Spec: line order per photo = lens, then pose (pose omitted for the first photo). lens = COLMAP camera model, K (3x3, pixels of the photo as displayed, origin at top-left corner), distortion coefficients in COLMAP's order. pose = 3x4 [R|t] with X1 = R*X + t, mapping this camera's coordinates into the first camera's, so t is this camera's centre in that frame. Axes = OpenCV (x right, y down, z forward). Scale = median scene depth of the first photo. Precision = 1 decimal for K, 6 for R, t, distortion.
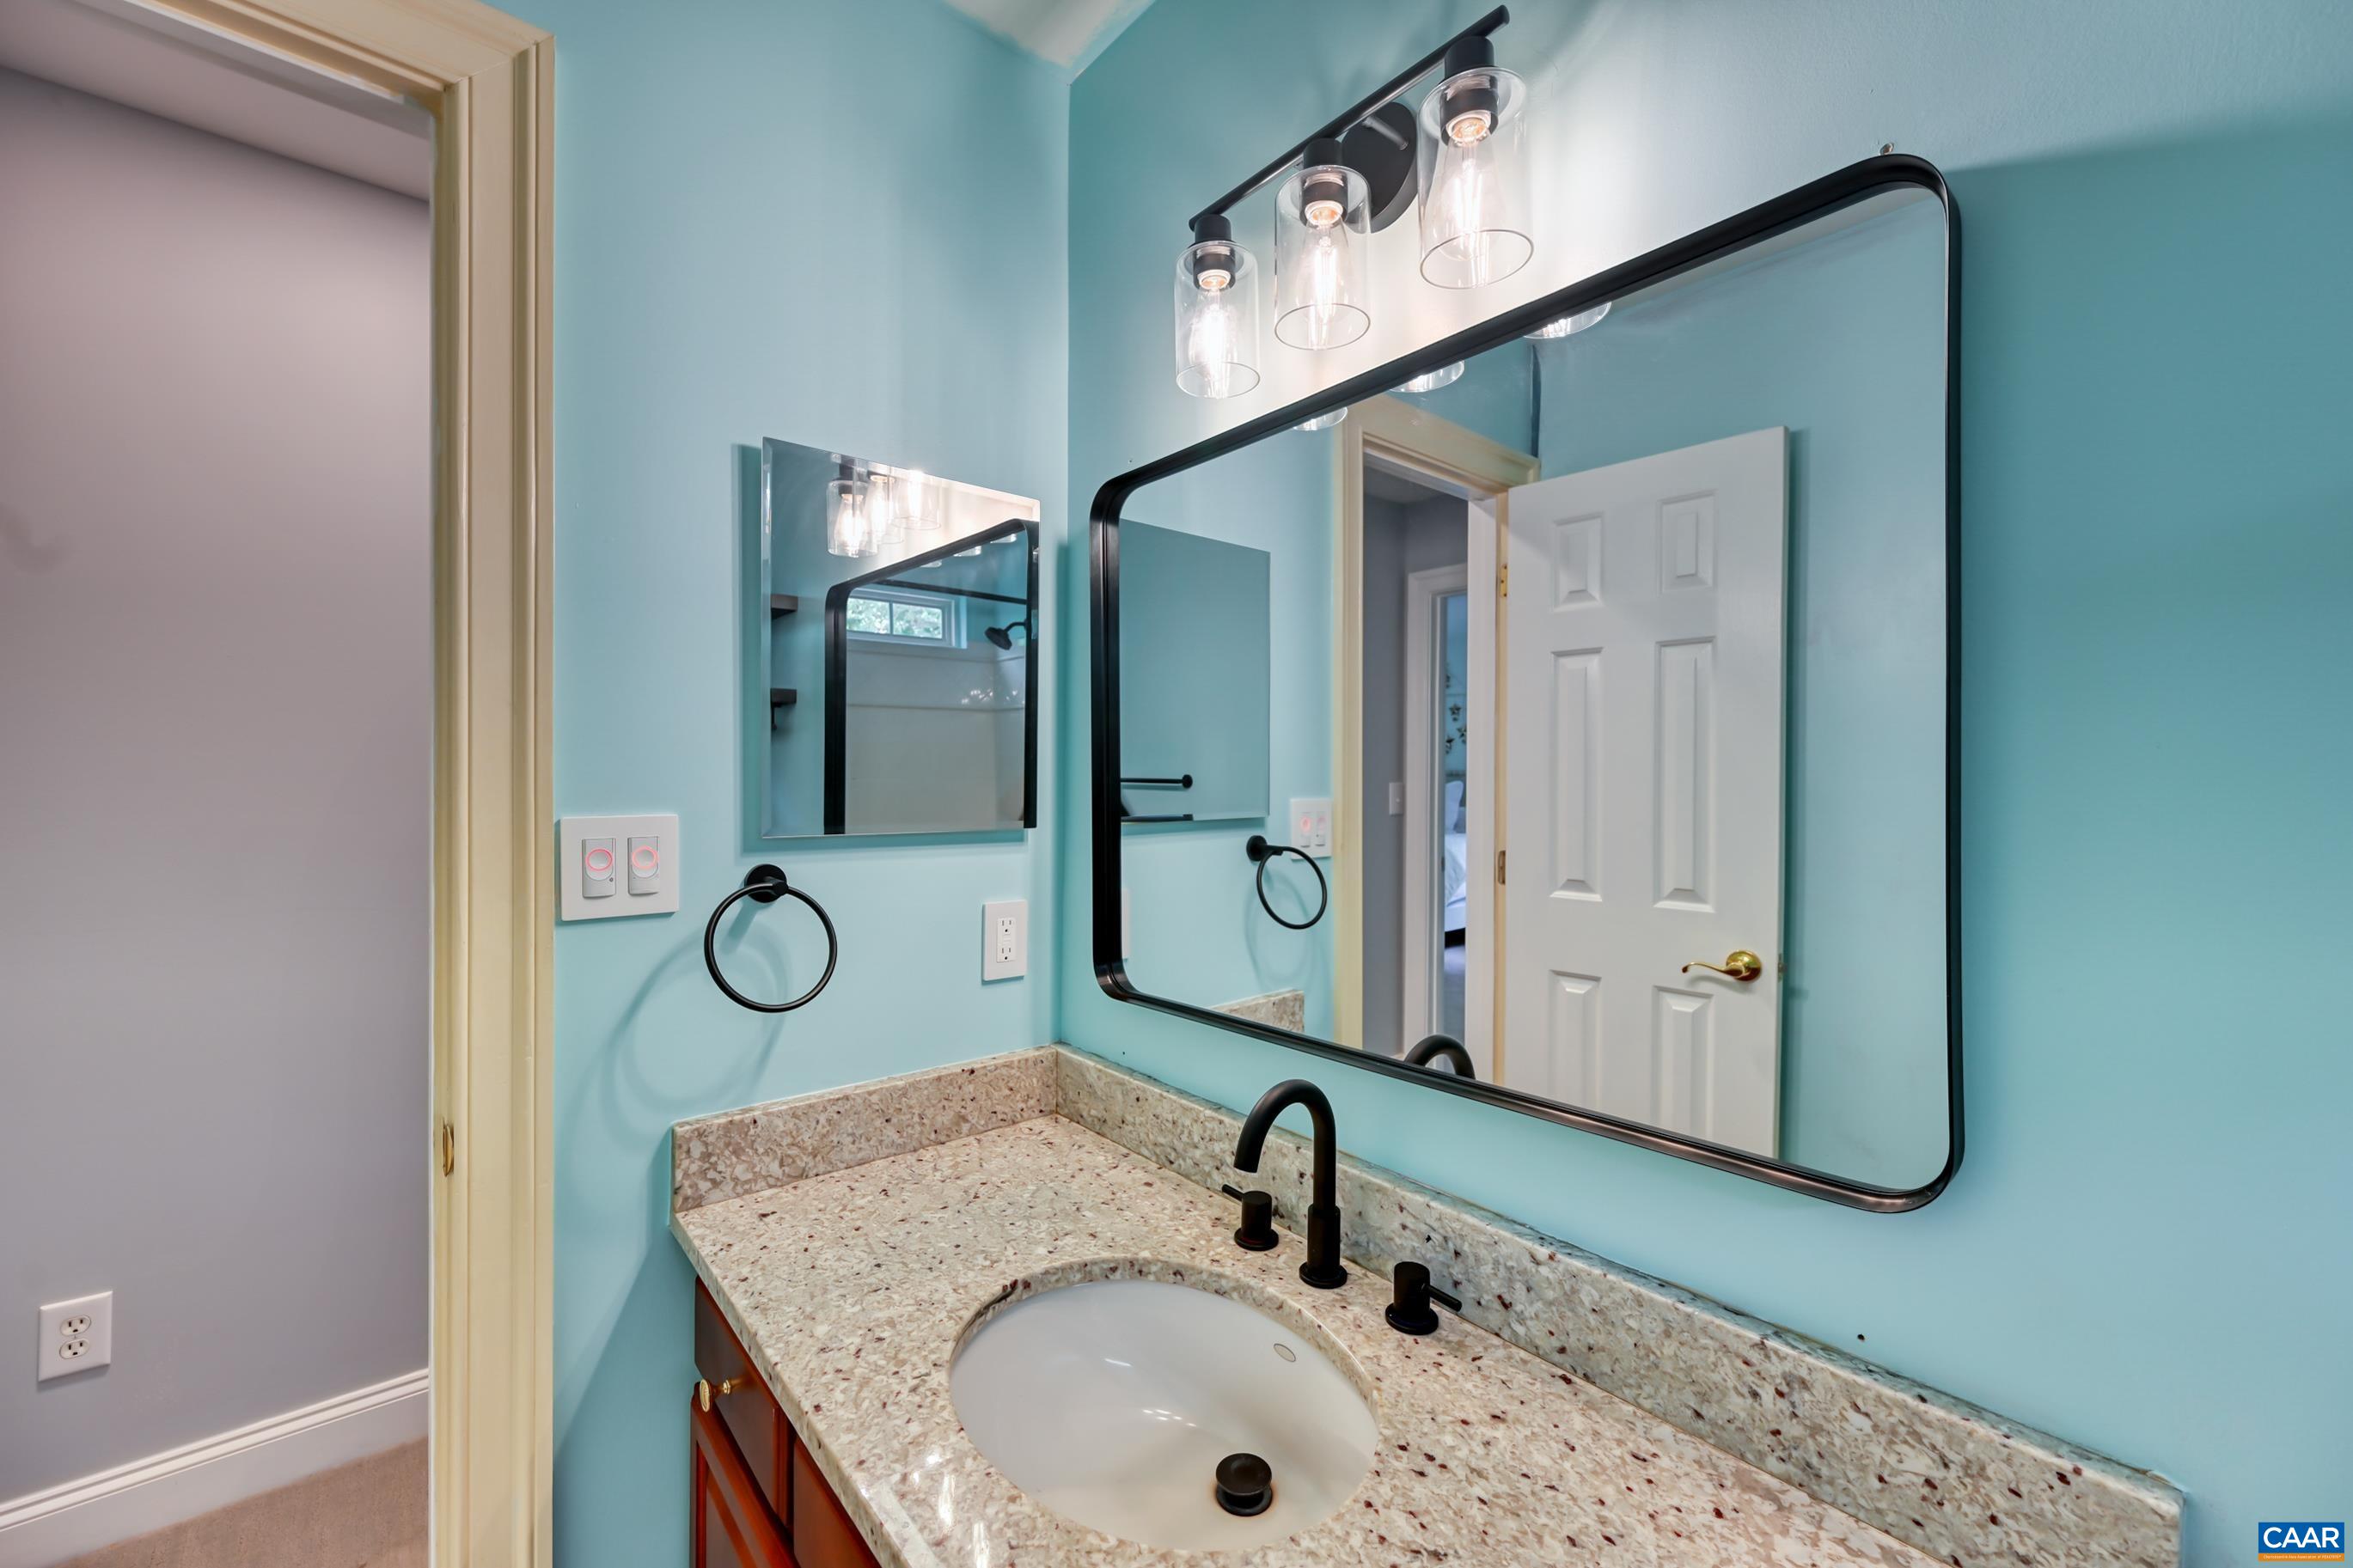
lens RADIAL K [[932.1, 0, 1176.5], [0, 932.1, 784.0], [0, 0, 1]] dist [0.000177, -0.000013]
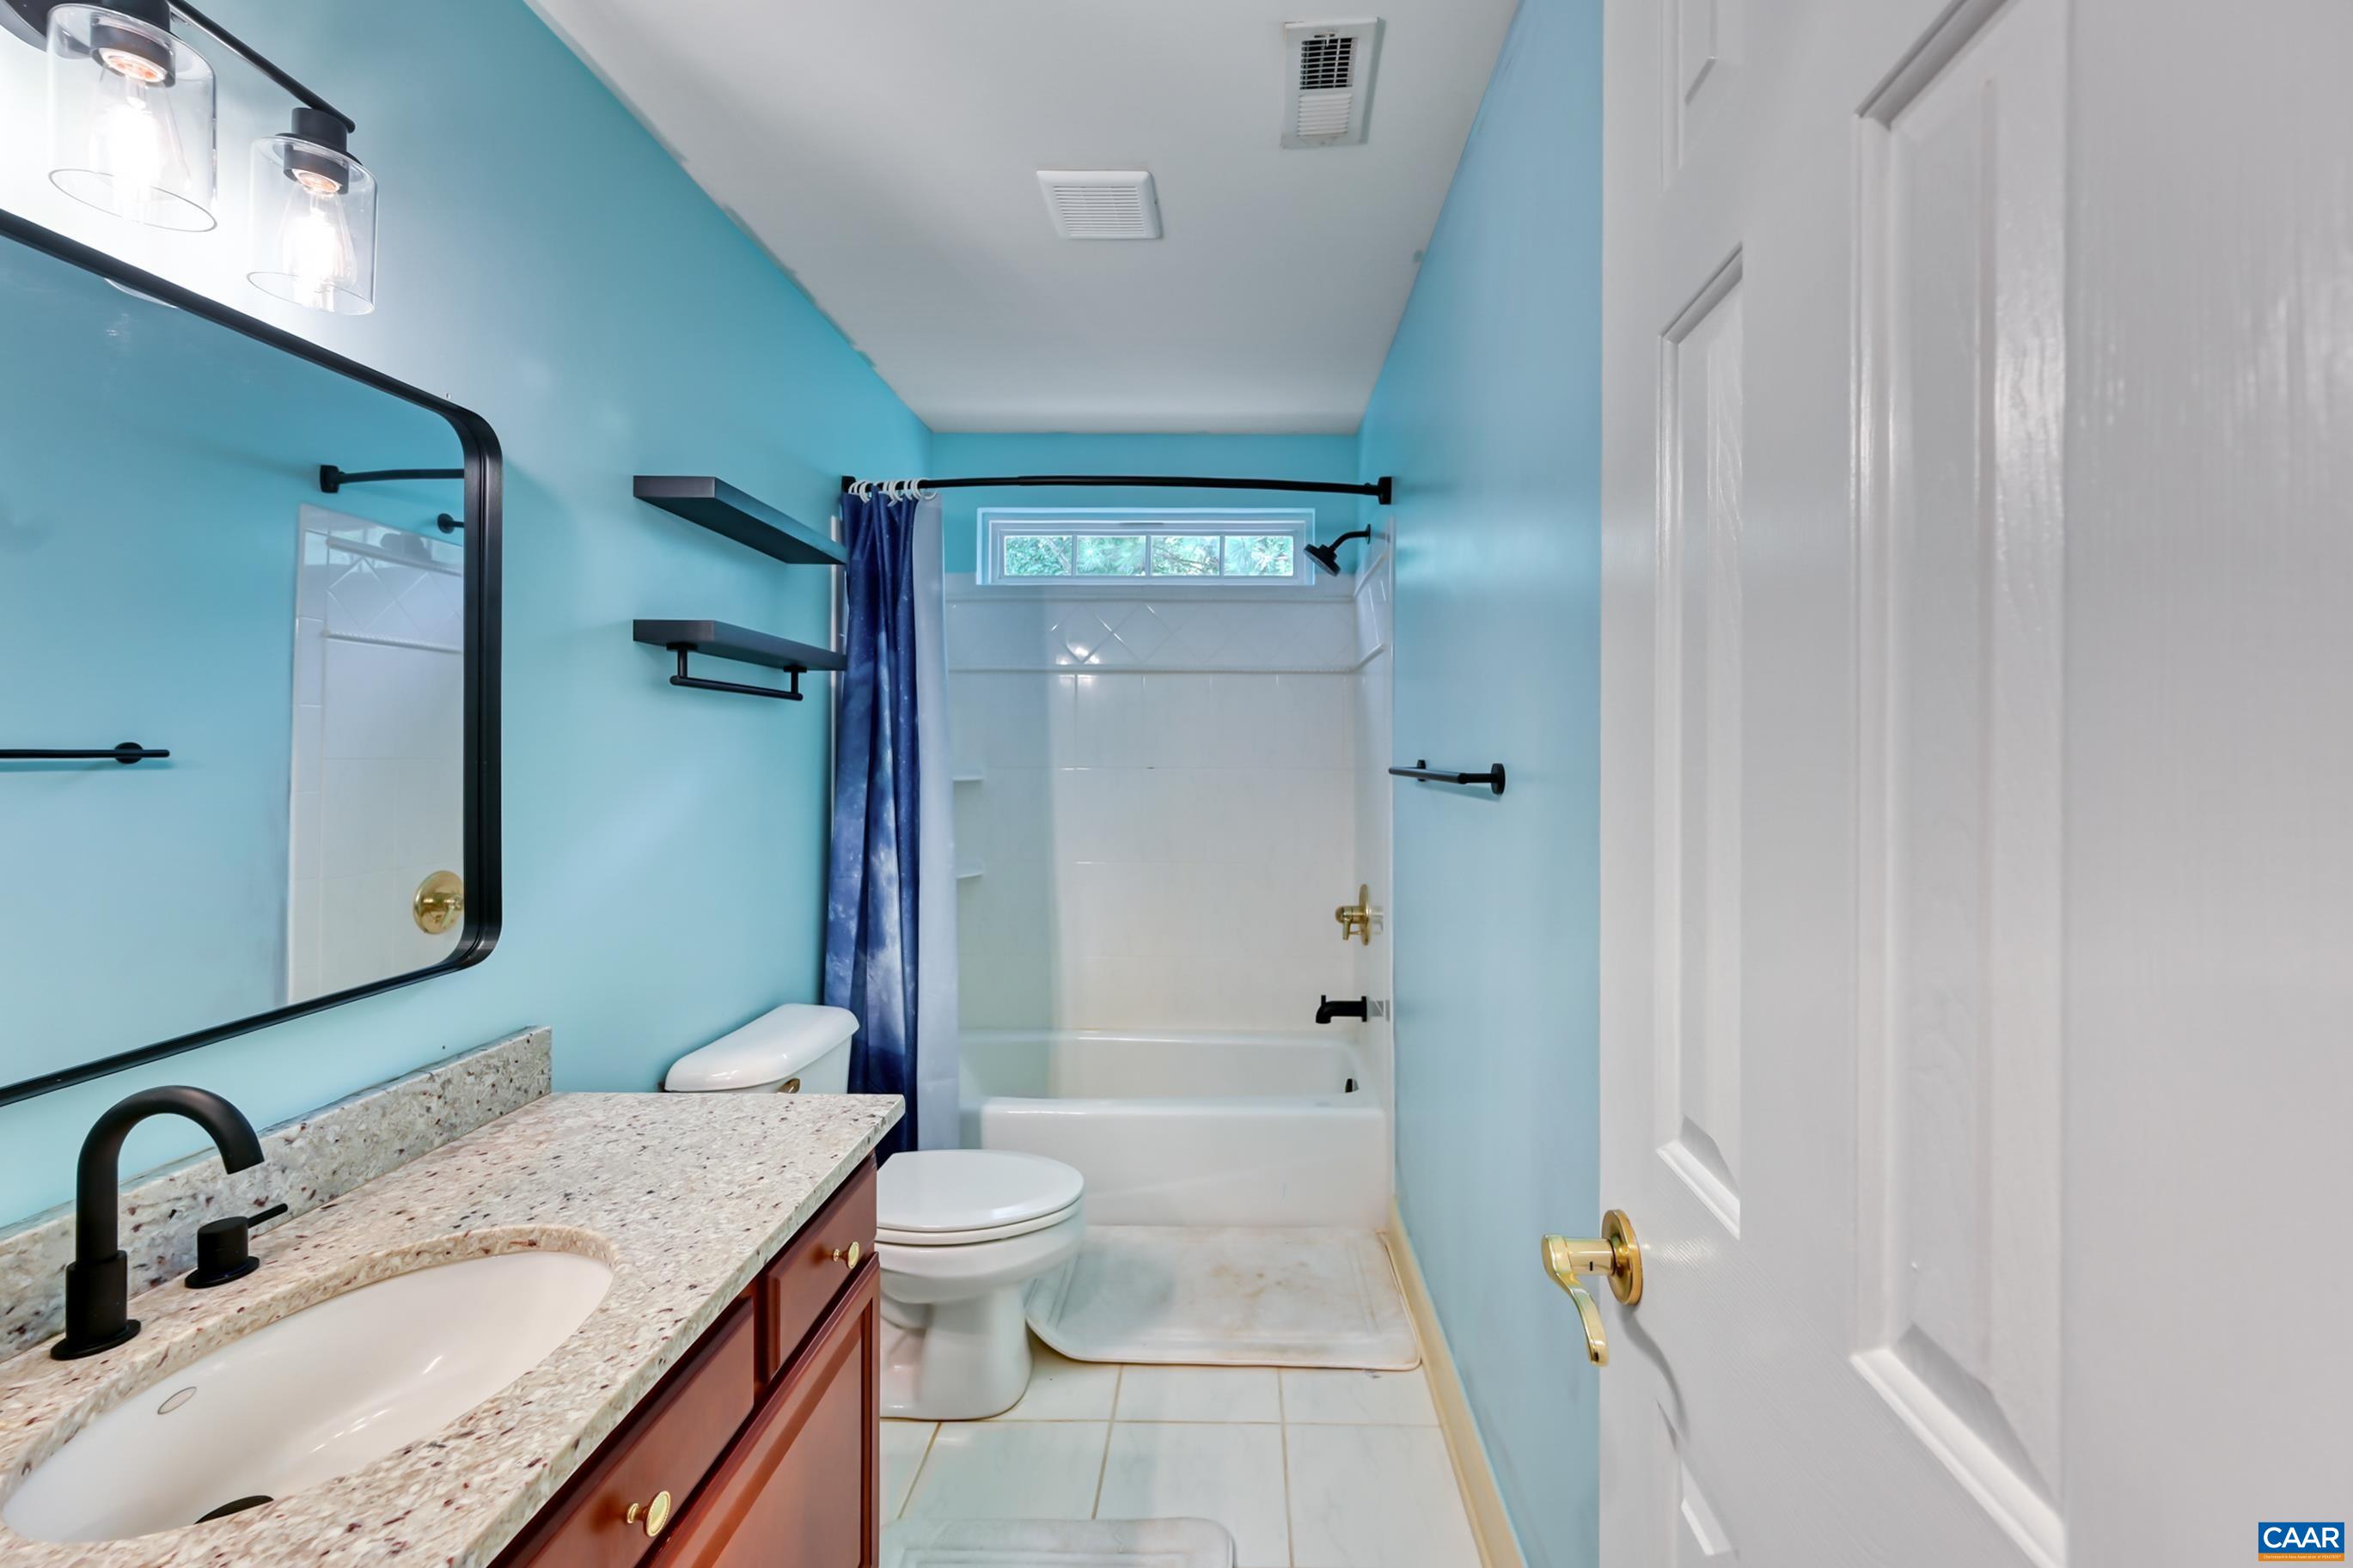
lens RADIAL K [[963.8, 0, 1184.4], [0, 963.8, 741.5], [0, 0, 1]] dist [0.000644, 0.000023]
pose [[-0.723213, -0.000116, 0.690625, -1.511226], [-0.001480, 0.999998, -0.001382, 0.003206], [-0.690623, -0.002022, -0.723212, 1.296277]]
